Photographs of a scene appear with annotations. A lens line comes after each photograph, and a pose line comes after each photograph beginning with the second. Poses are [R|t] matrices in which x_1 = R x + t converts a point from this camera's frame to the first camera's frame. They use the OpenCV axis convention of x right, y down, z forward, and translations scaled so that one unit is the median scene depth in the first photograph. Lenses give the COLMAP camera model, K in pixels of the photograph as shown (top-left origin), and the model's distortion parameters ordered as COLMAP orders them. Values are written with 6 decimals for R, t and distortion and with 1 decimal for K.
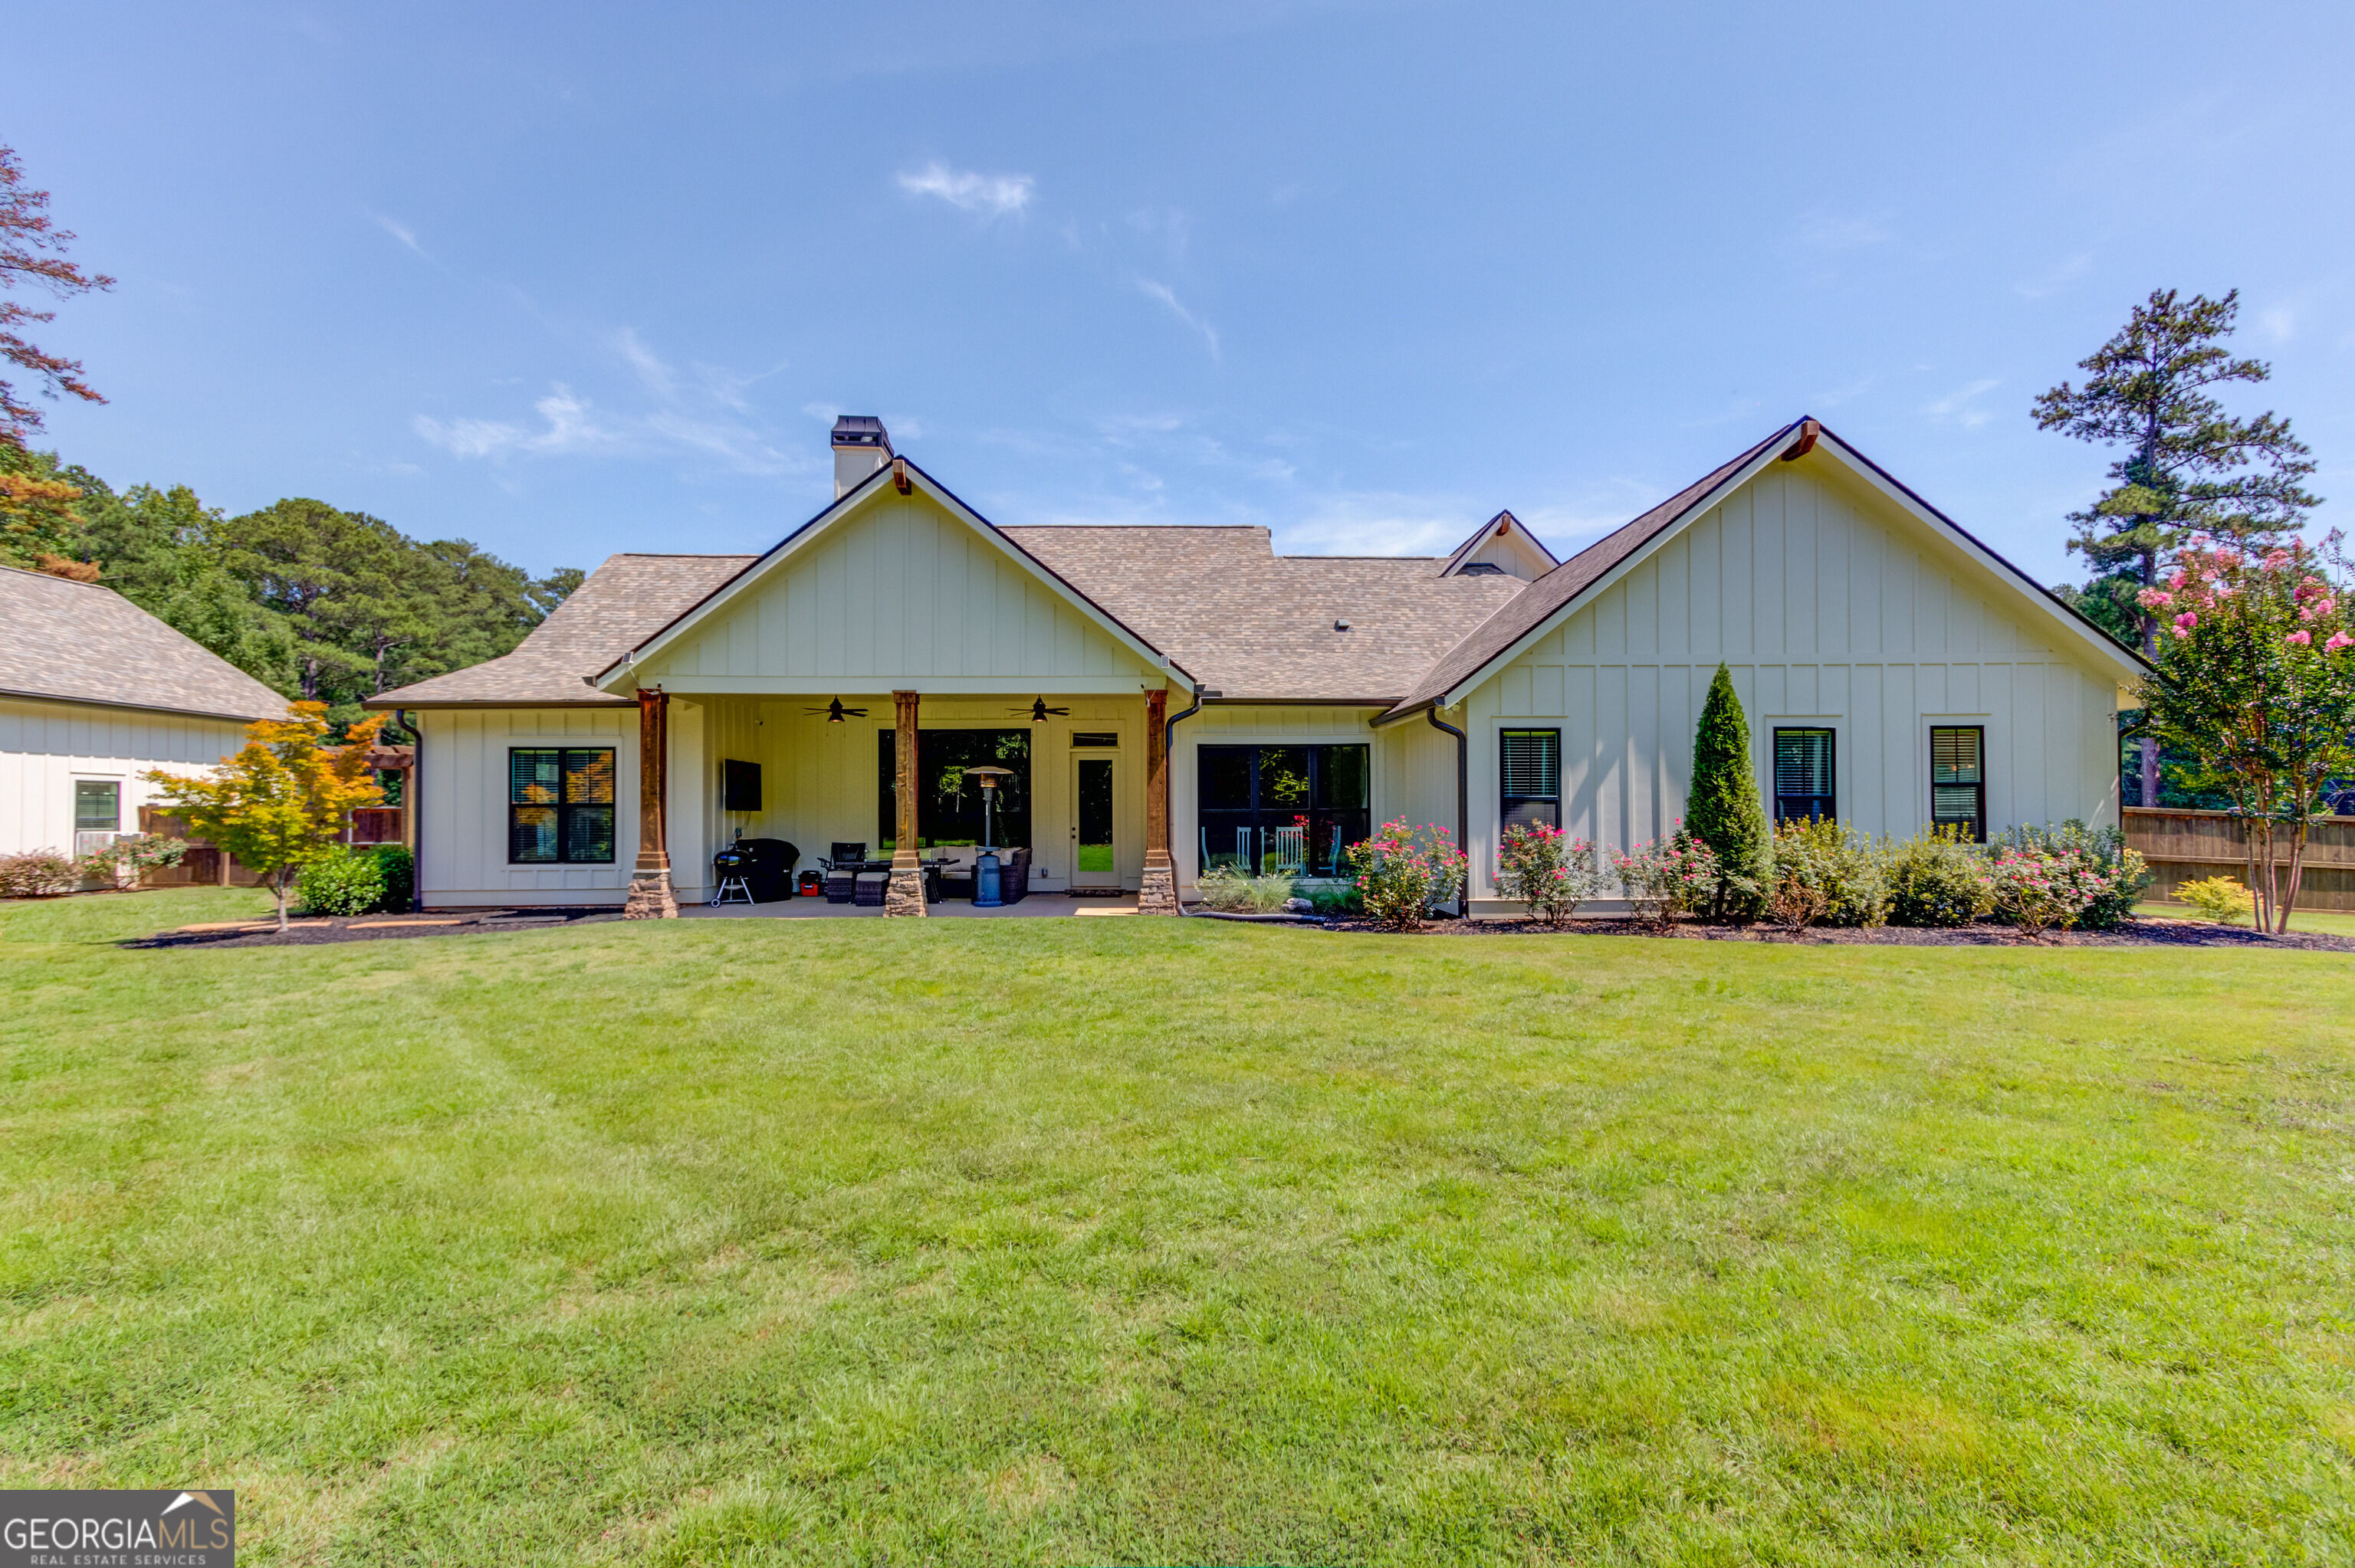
lens RADIAL K [[1052.0, 0, 1190.0], [0, 1052.0, 781.2], [0, 0, 1]] dist [-0.011829, -0.000231]
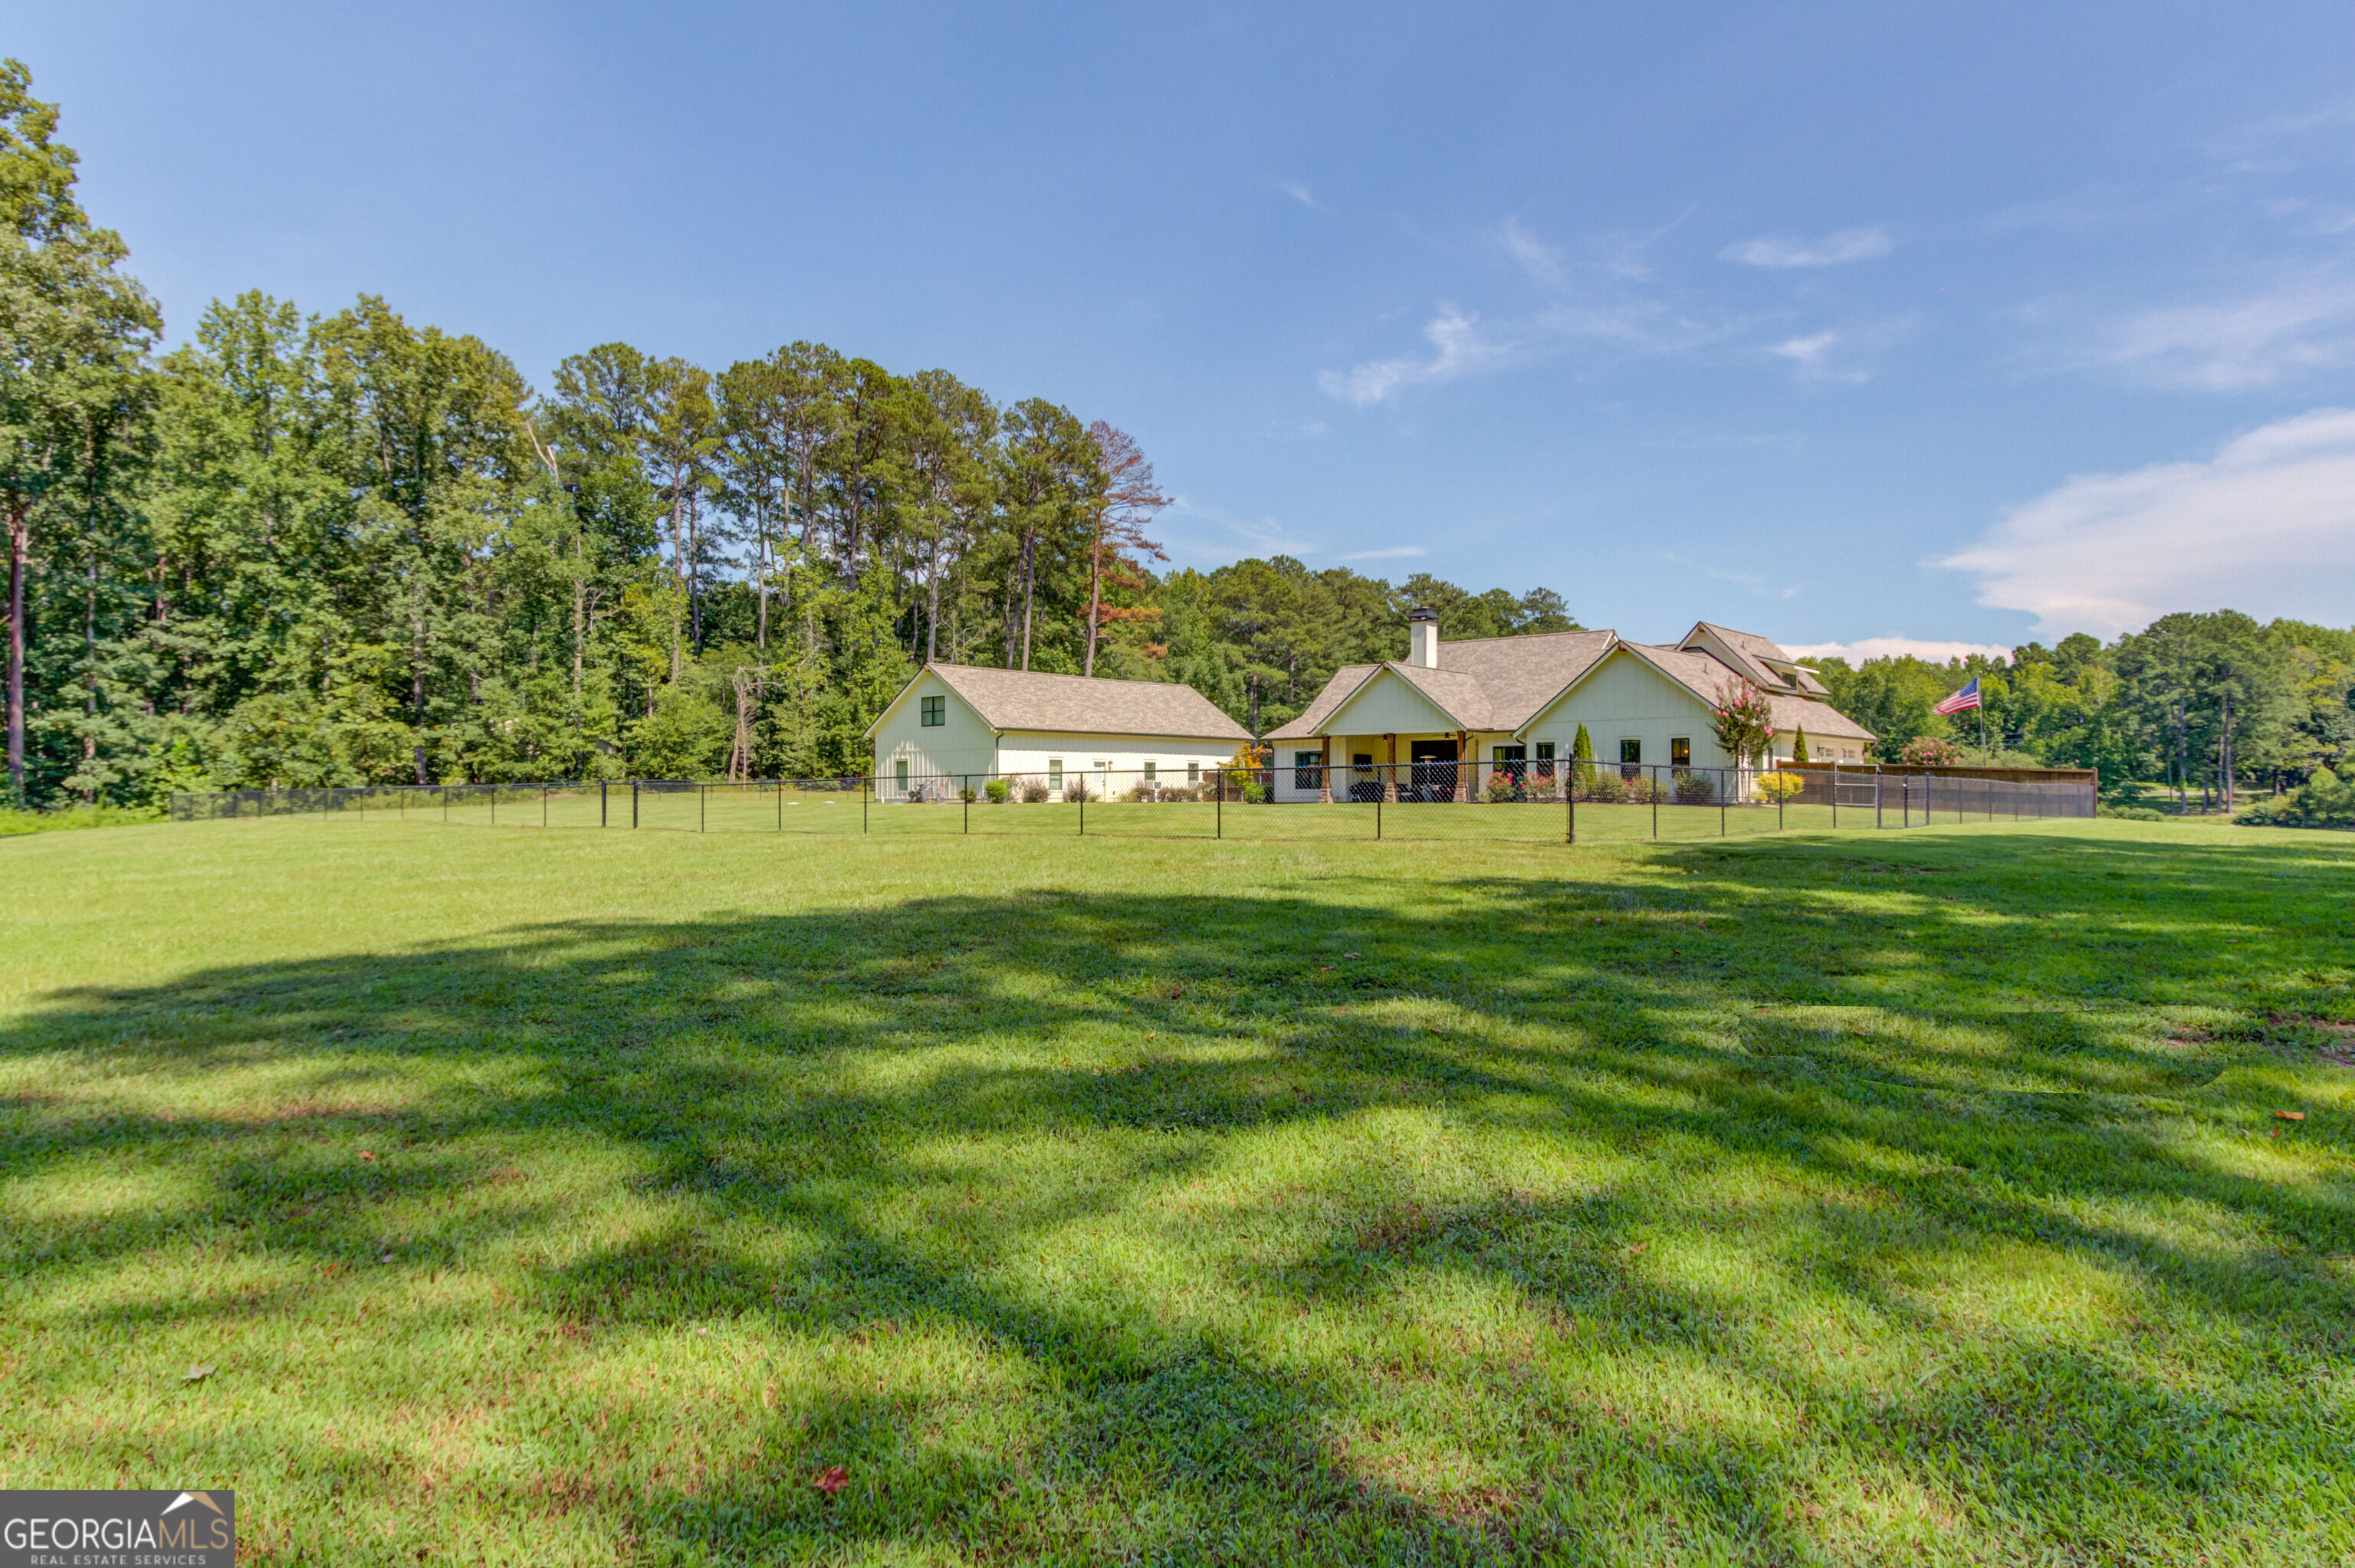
lens RADIAL K [[1052.0, 0, 1178.7], [0, 1052.0, 778.7], [0, 0, 1]] dist [-0.011829, -0.000231]
pose [[0.714199, -0.000727, -0.699943, 0.987706], [0.022842, 0.999491, 0.022268, -0.022816], [0.699570, -0.031892, 0.713852, -1.136041]]
